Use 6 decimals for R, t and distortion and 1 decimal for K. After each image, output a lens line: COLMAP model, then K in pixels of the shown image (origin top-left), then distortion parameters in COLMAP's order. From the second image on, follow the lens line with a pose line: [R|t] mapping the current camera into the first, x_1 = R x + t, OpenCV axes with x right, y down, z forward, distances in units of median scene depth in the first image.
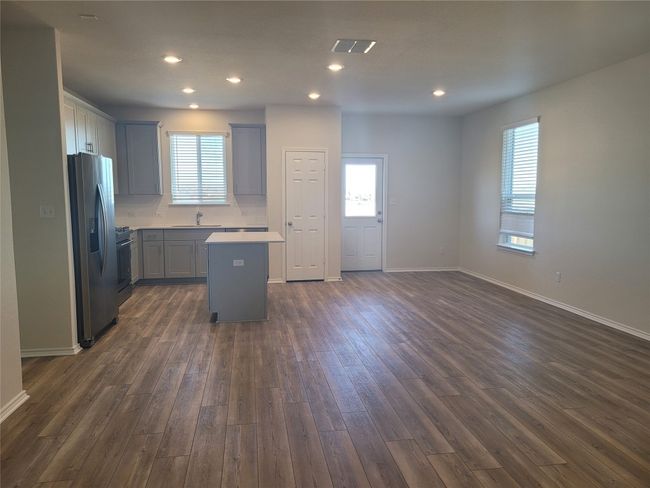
lens RADIAL K [[486.8, 0, 323.2], [0, 486.8, 243.6], [0, 0, 1]] dist [0.028405, -0.002307]
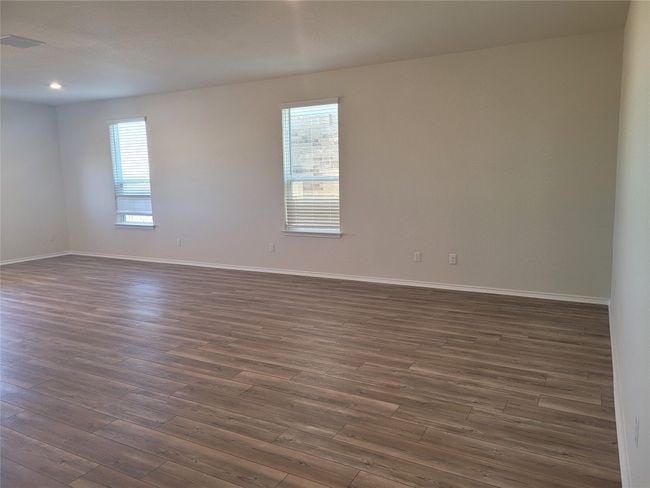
lens RADIAL K [[486.8, 0, 325.9], [0, 486.8, 244.1], [0, 0, 1]] dist [0.028405, -0.002307]
pose [[0.612128, -0.125825, 0.780684, -0.293868], [0.102005, 0.991575, 0.079834, 0.009043], [-0.784152, 0.030765, 0.619806, -0.121328]]
